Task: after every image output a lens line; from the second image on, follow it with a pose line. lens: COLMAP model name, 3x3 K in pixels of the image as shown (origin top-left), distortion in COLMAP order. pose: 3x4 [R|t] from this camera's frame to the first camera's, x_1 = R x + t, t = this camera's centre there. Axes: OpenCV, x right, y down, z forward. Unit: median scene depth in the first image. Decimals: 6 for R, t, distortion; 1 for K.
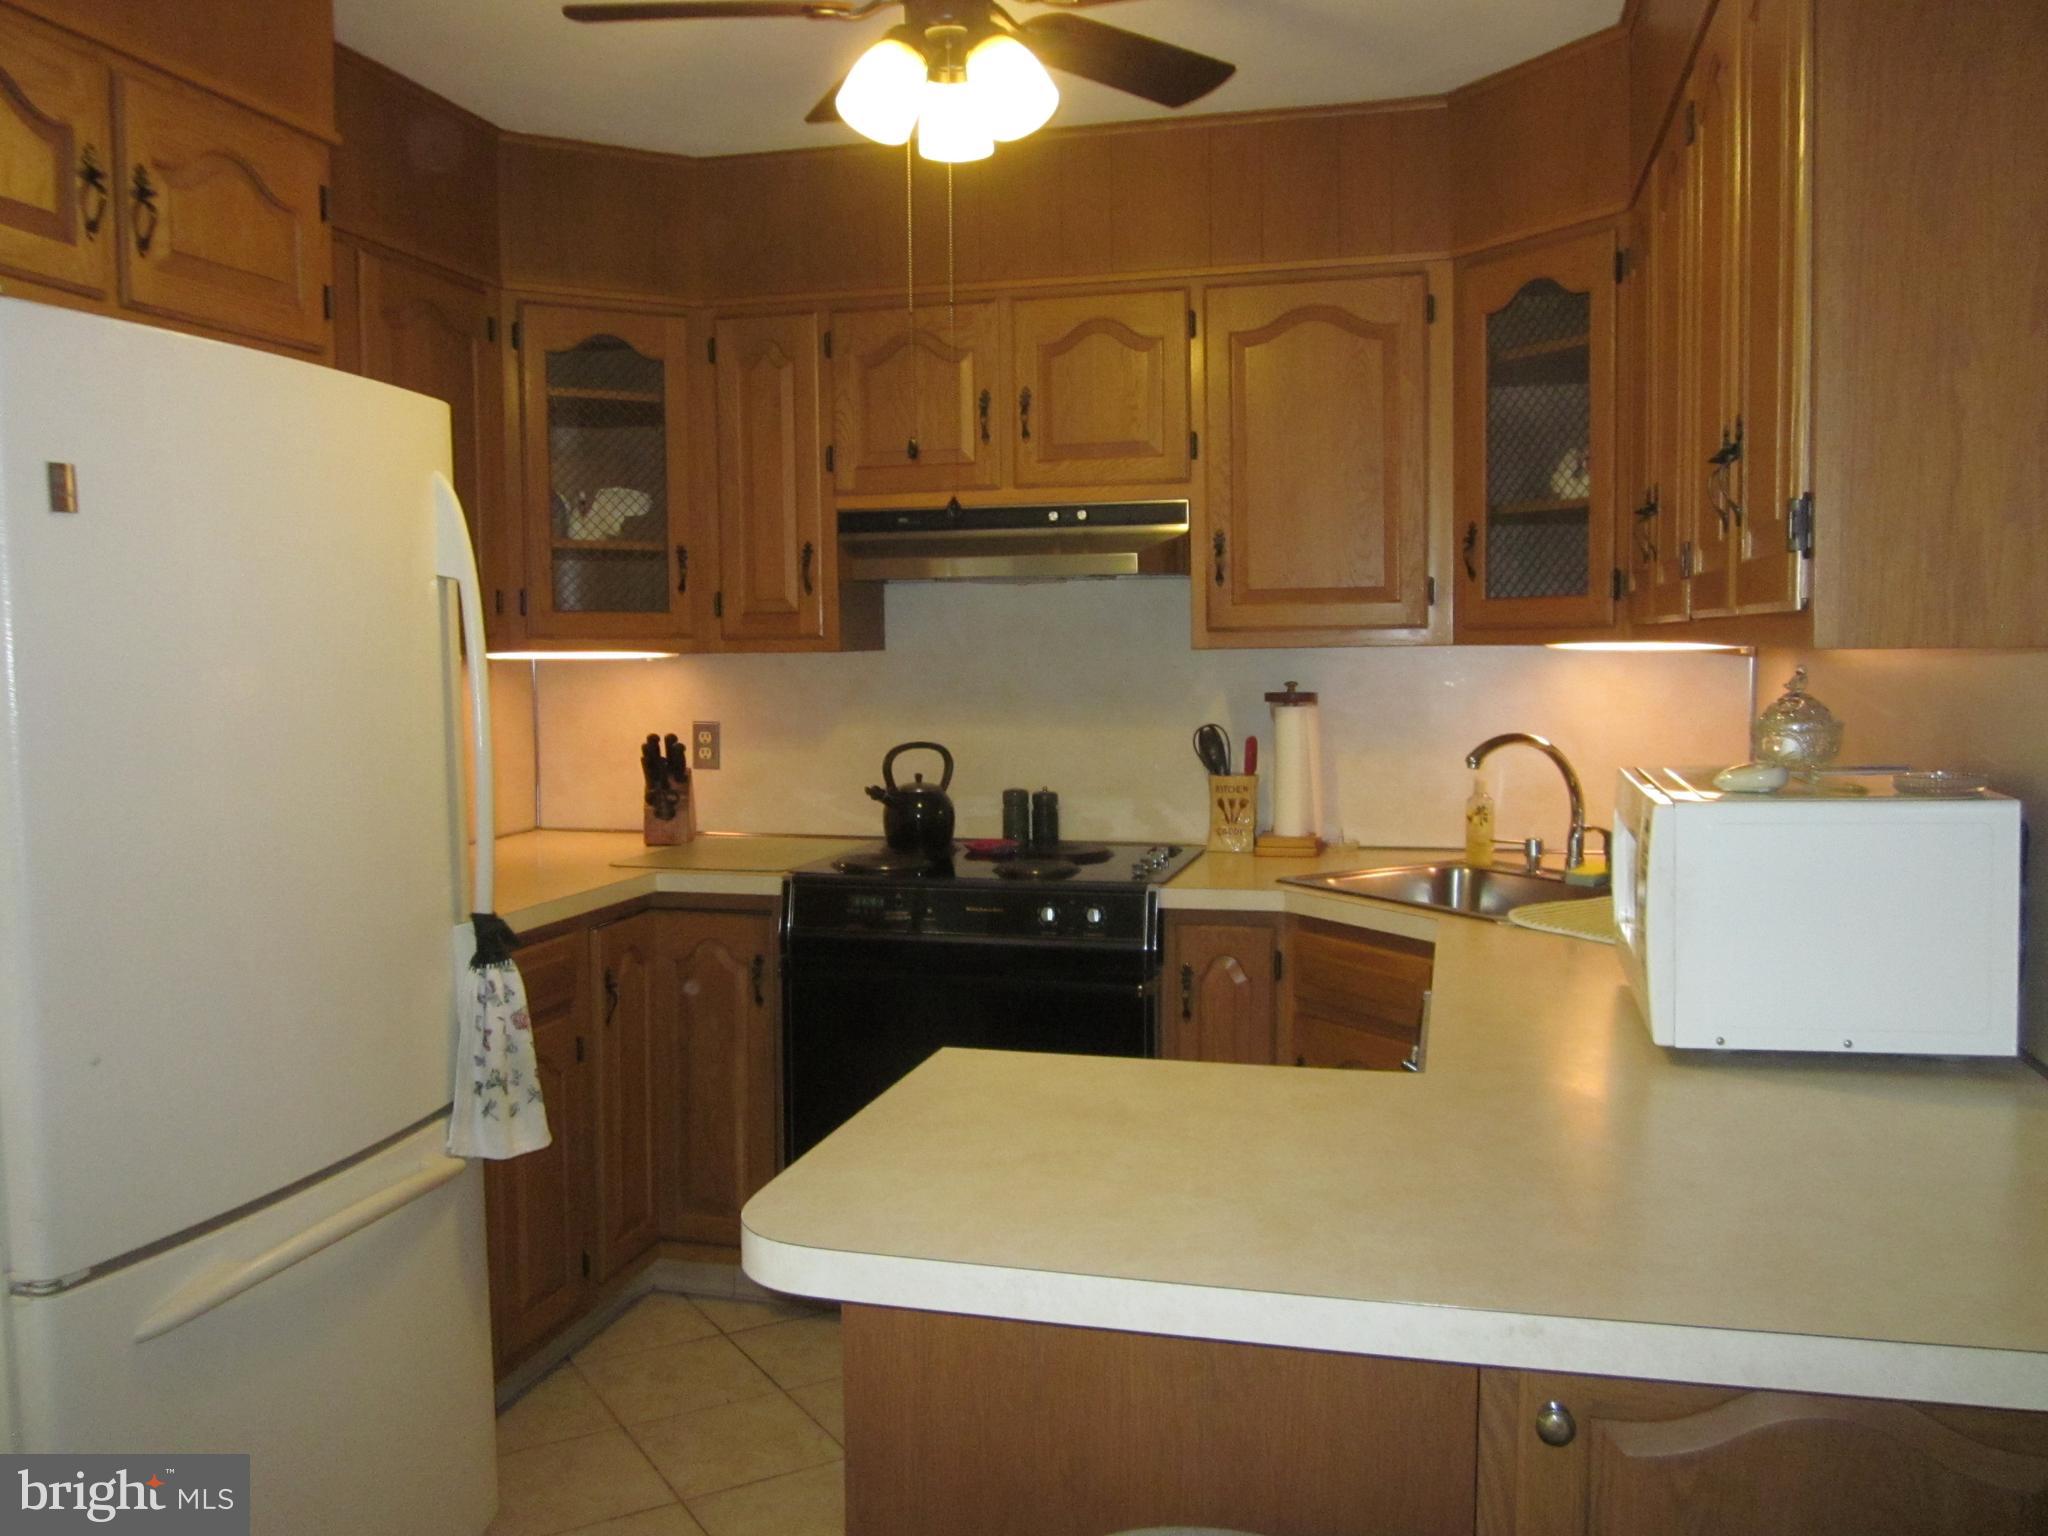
lens RADIAL K [[1689.3, 0, 1019.0], [0, 1689.3, 764.0], [0, 0, 1]] dist [-0.045275, 0.018261]
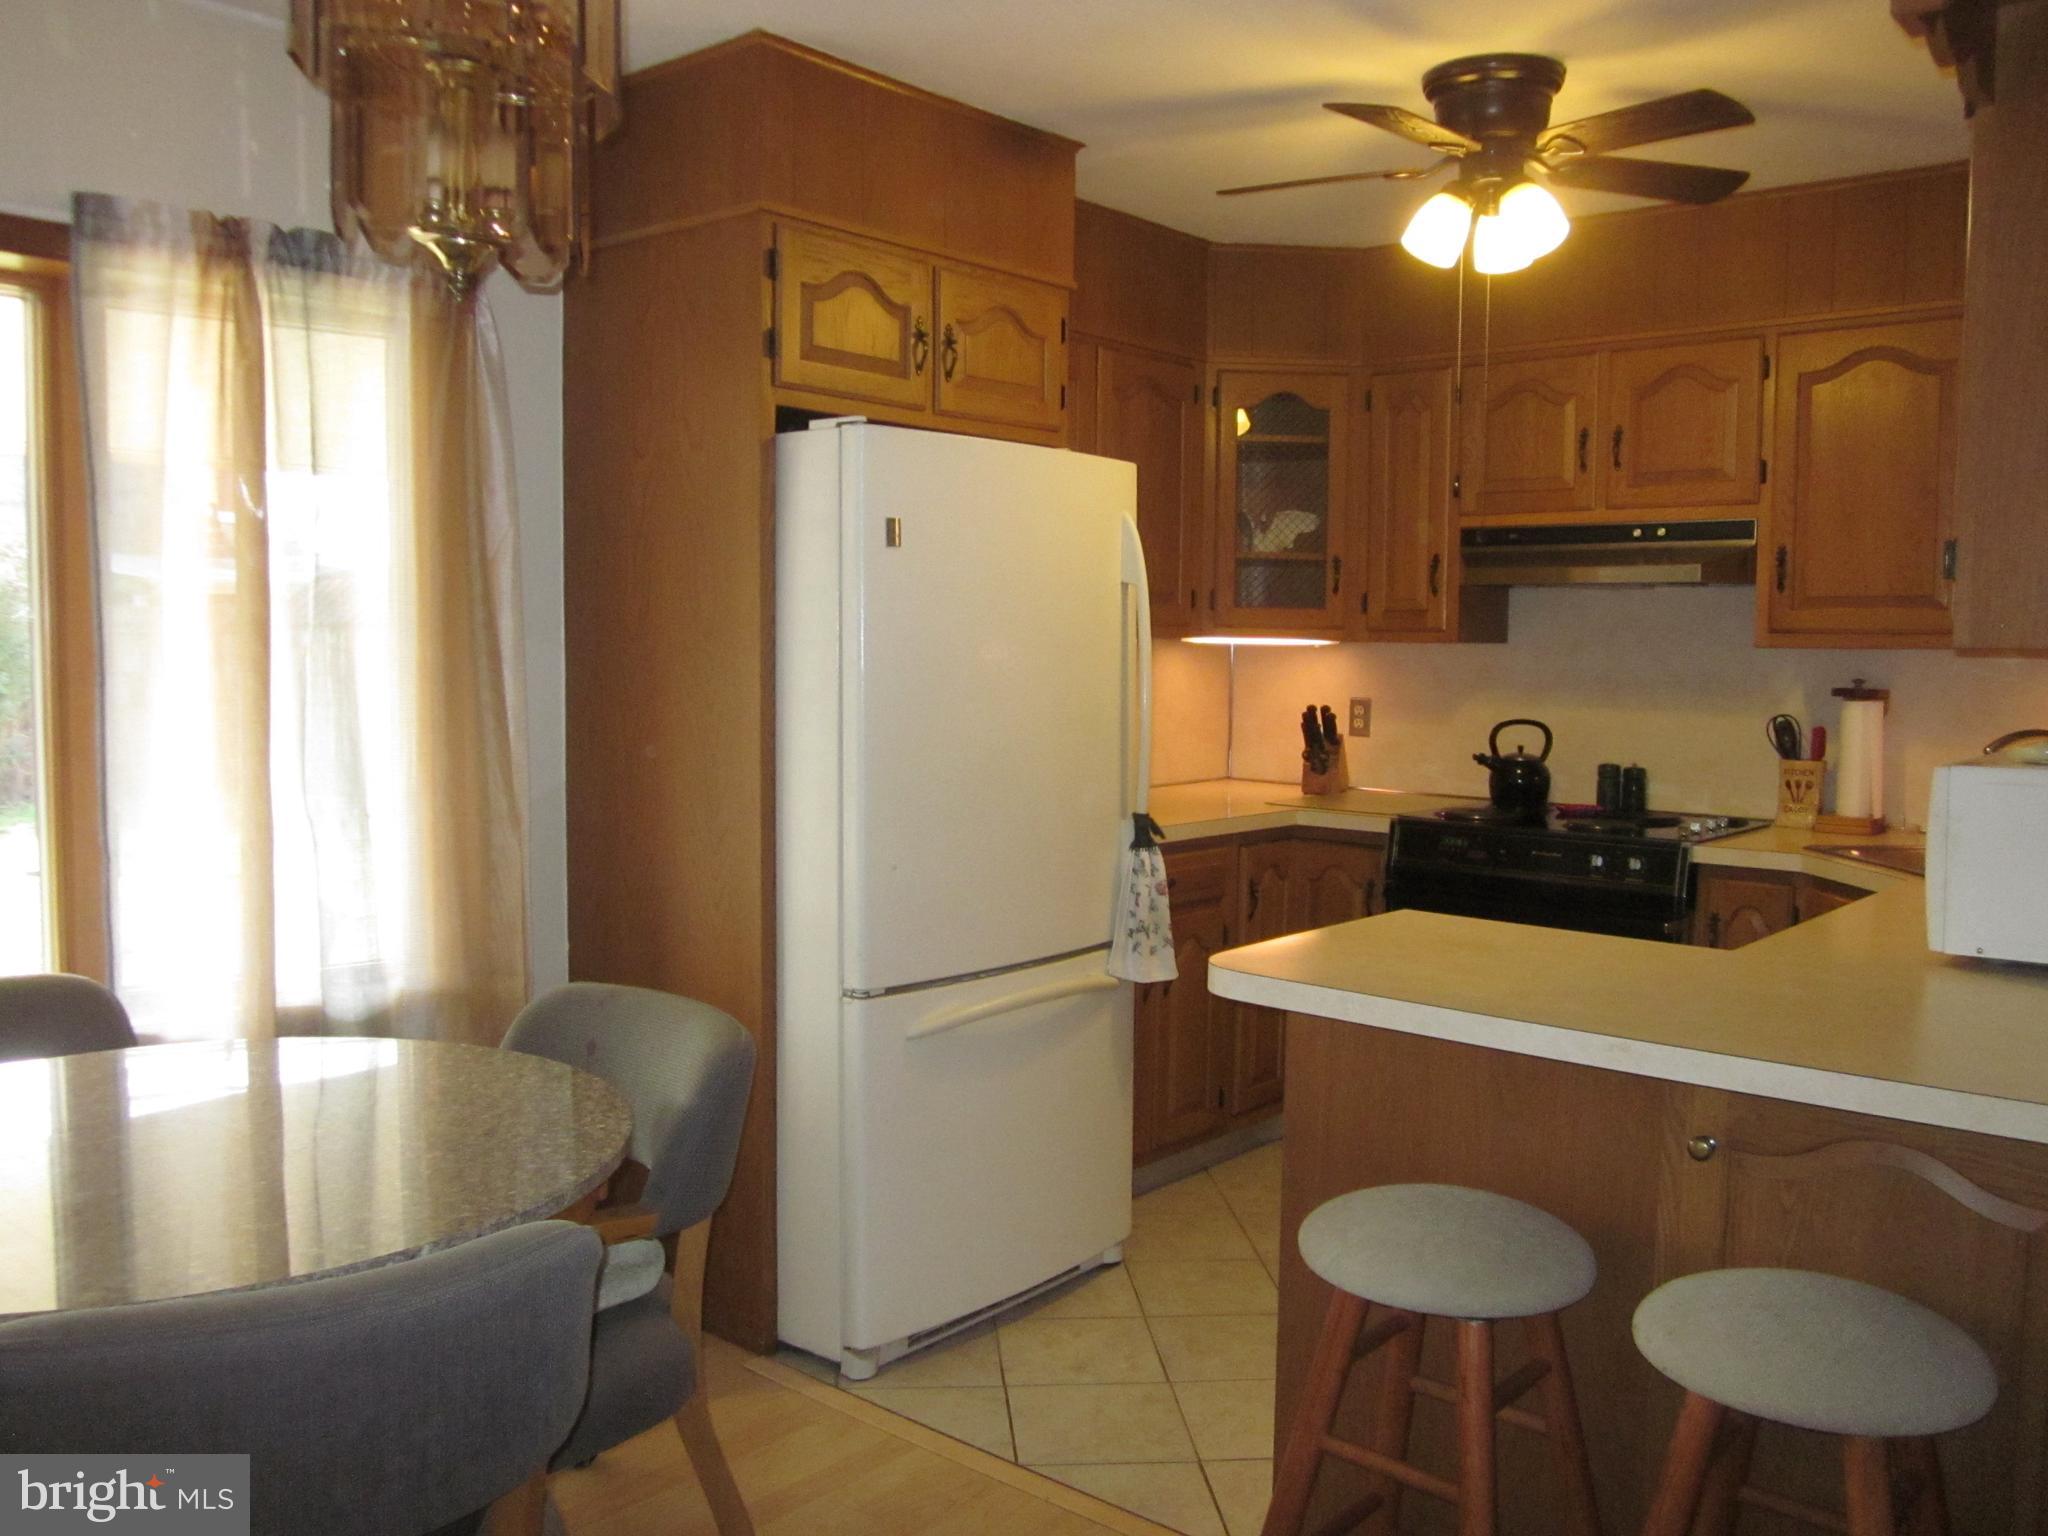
lens RADIAL K [[1689.3, 0, 1036.9], [0, 1689.3, 765.9], [0, 0, 1]] dist [-0.045275, 0.018261]
pose [[0.899761, 0.052385, -0.433227, 0.165106], [-0.050692, 0.998595, 0.015467, 0.020797], [0.433429, 0.008044, 0.901152, -0.254502]]
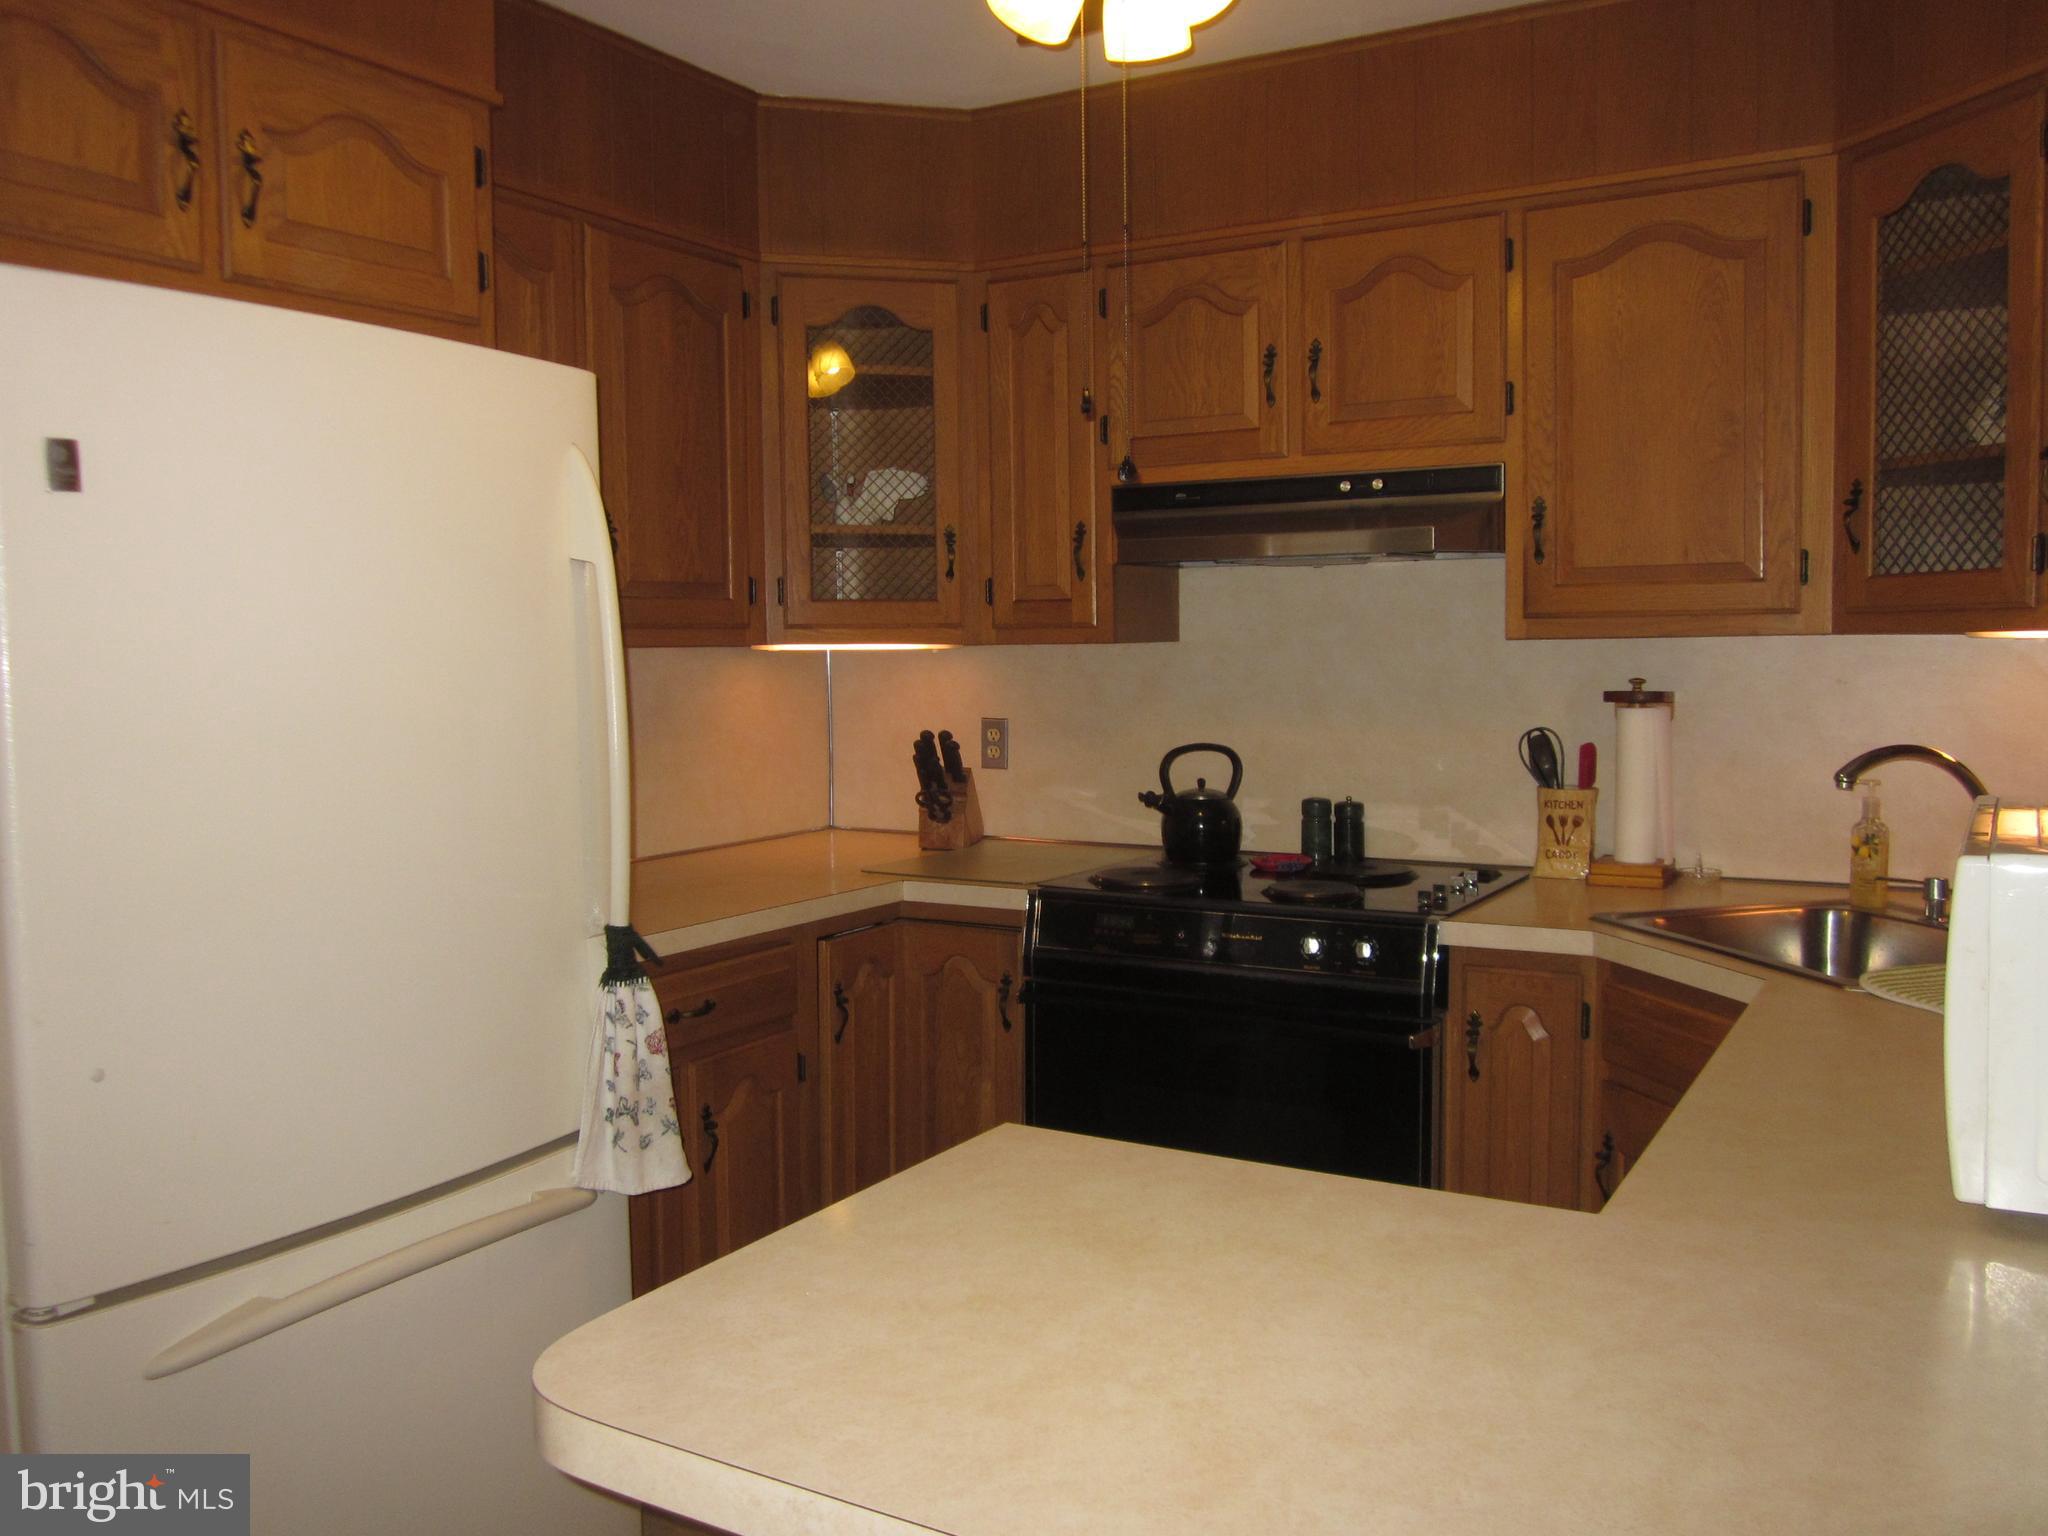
lens RADIAL K [[1689.3, 0, 1027.1], [0, 1689.3, 767.2], [0, 0, 1]] dist [-0.045275, 0.018261]
pose [[0.962707, 0.017977, -0.269949, 0.102118], [-0.016649, 0.999835, 0.007210, -0.005915], [0.270034, -0.002447, 0.962848, 0.122649]]
